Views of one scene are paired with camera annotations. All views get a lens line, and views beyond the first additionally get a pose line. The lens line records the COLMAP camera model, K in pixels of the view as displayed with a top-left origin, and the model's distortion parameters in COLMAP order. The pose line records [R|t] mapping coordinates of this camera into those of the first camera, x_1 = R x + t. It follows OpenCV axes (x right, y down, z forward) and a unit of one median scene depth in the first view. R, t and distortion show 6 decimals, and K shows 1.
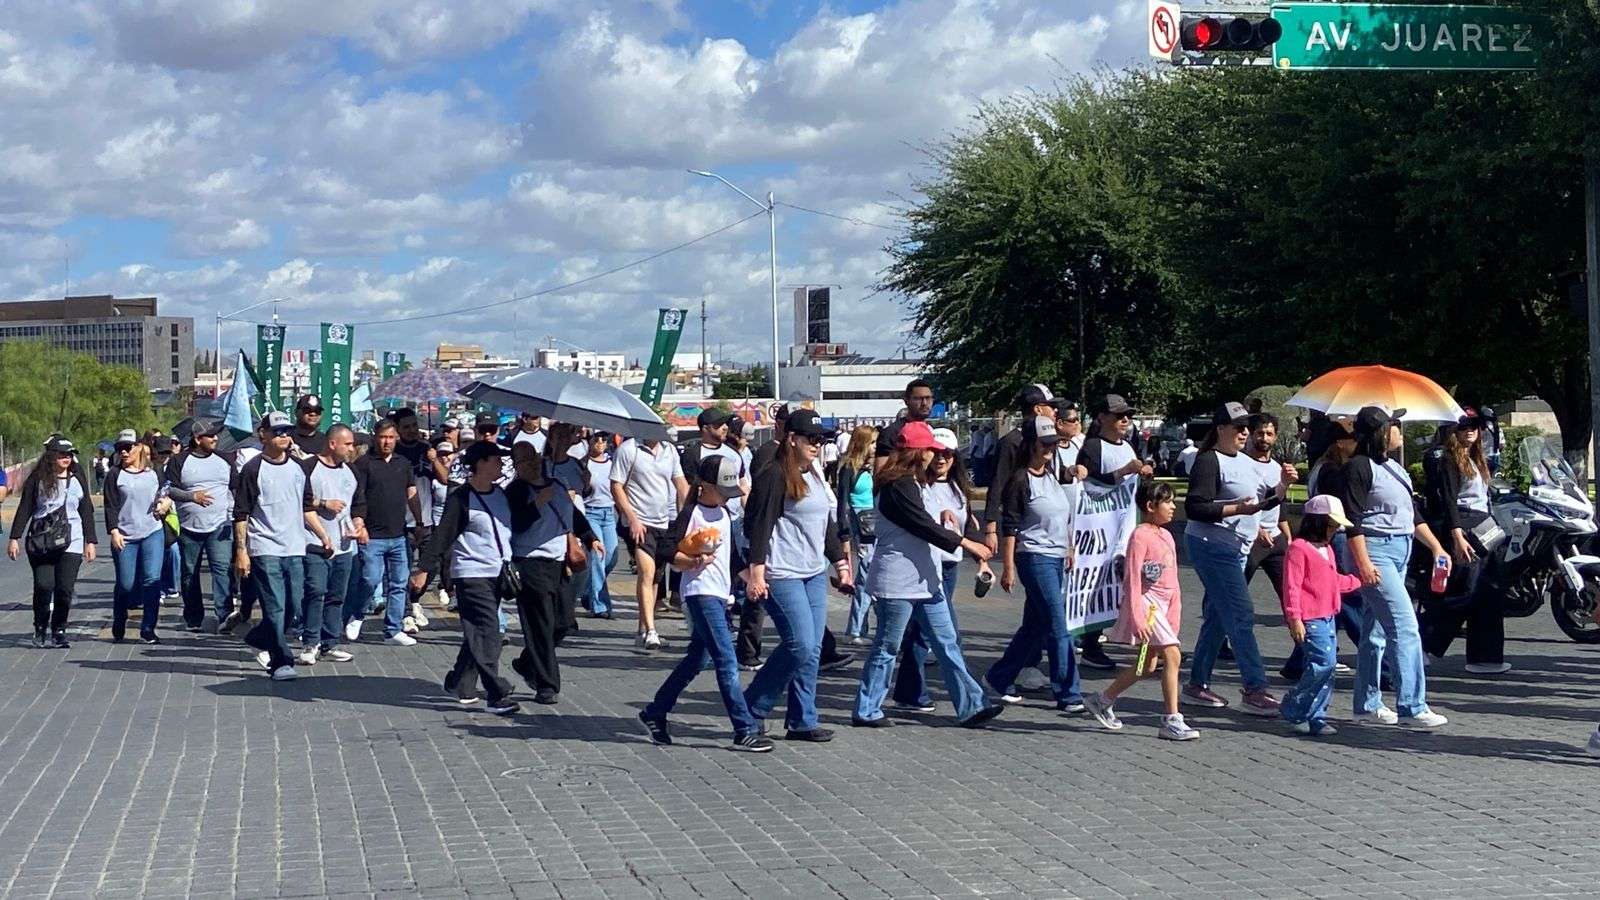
lens RADIAL K [[2265.1, 0, 798.1], [0, 2265.1, 405.0], [0, 0, 1]] dist [0.080253, 0.000000]
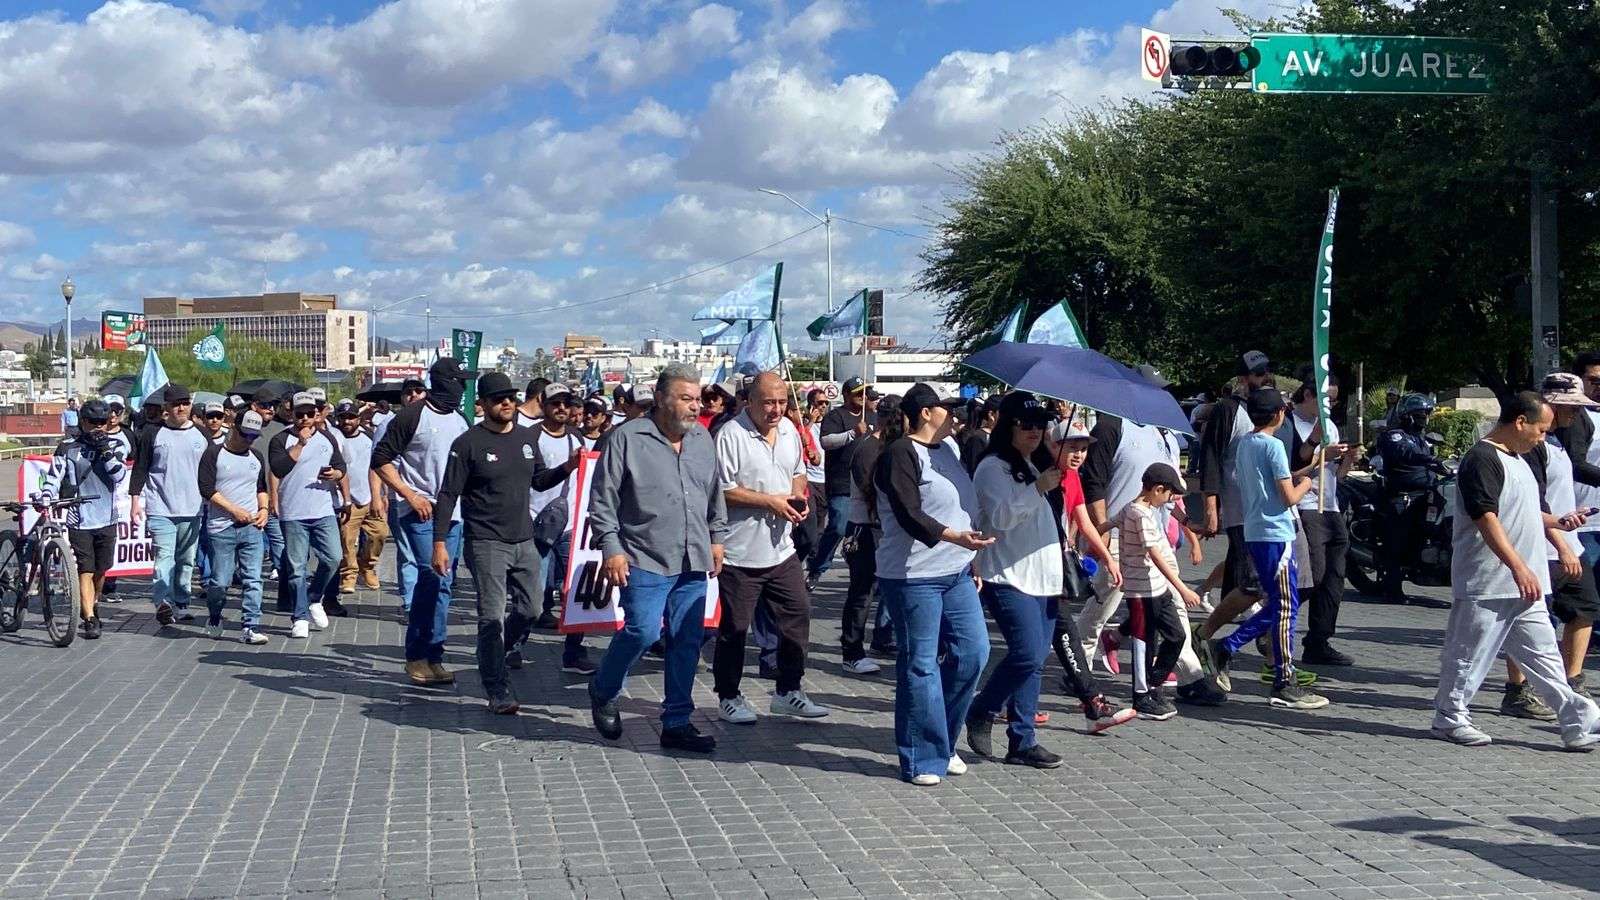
lens RADIAL K [[1690.4, 0, 838.8], [0, 1690.4, 403.4], [0, 0, 1]] dist [0.080334, 0.000000]
pose [[0.999401, 0.009178, -0.033354, 0.026731], [-0.008837, 0.999907, 0.010342, -0.000412], [0.033445, -0.010041, 0.999390, 0.118561]]
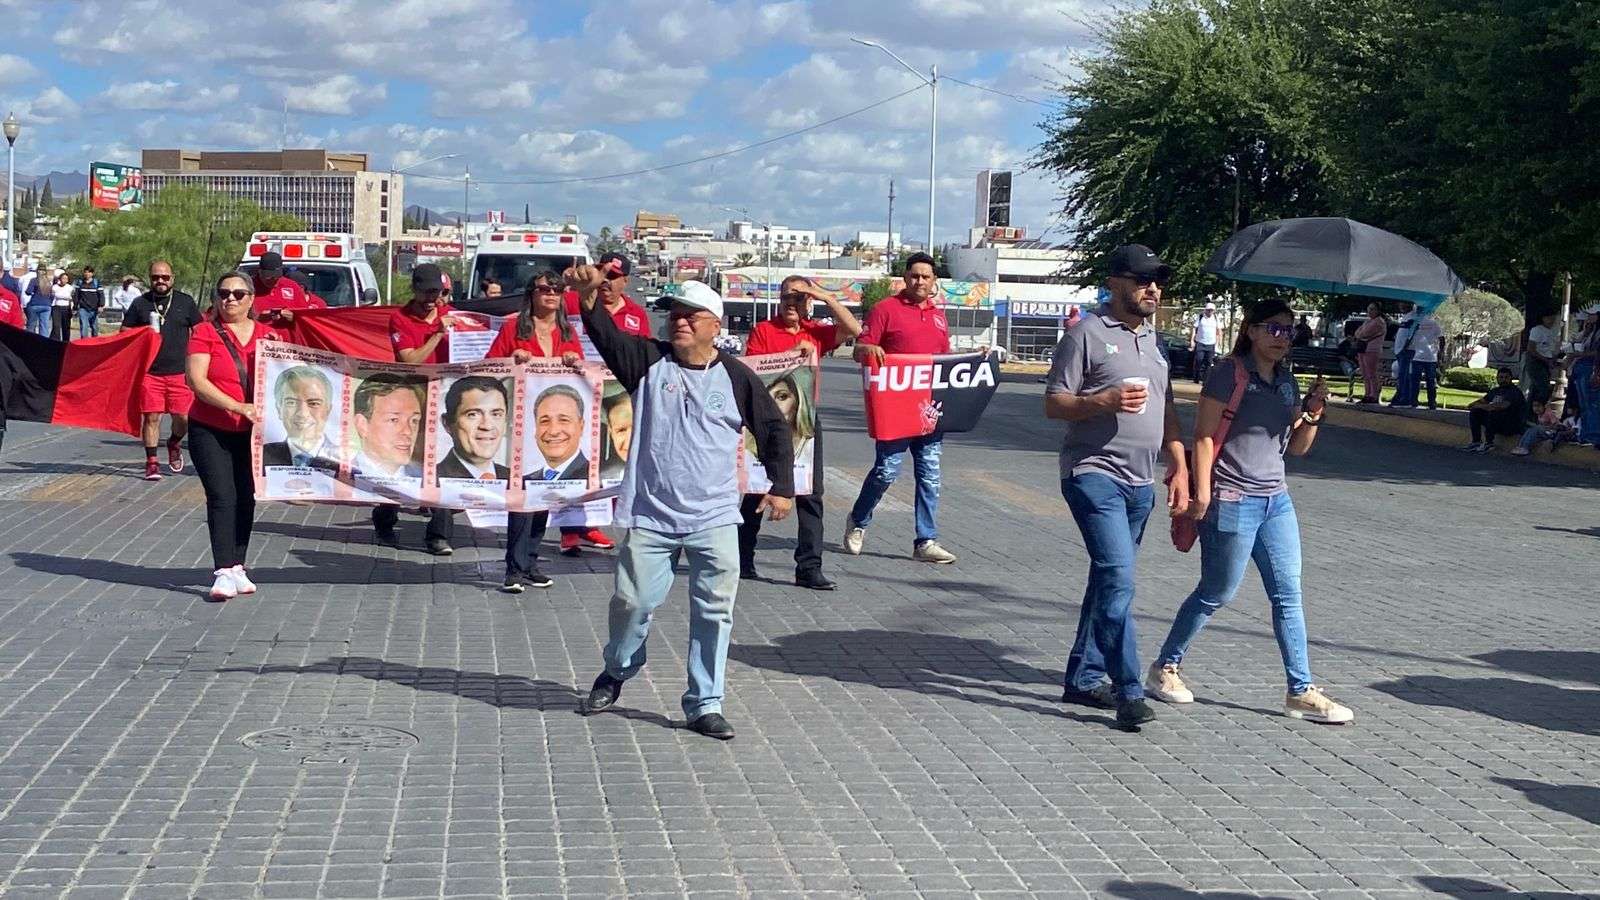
lens RADIAL K [[1889.8, 0, 913.9], [0, 1889.8, 419.4], [0, 0, 1]] dist [0.022046, 0.000000]
pose [[0.994646, 0.053293, -0.088536, 0.065193], [-0.047338, 0.996558, 0.068057, 0.003851], [0.091858, -0.063501, 0.993745, 0.192662]]
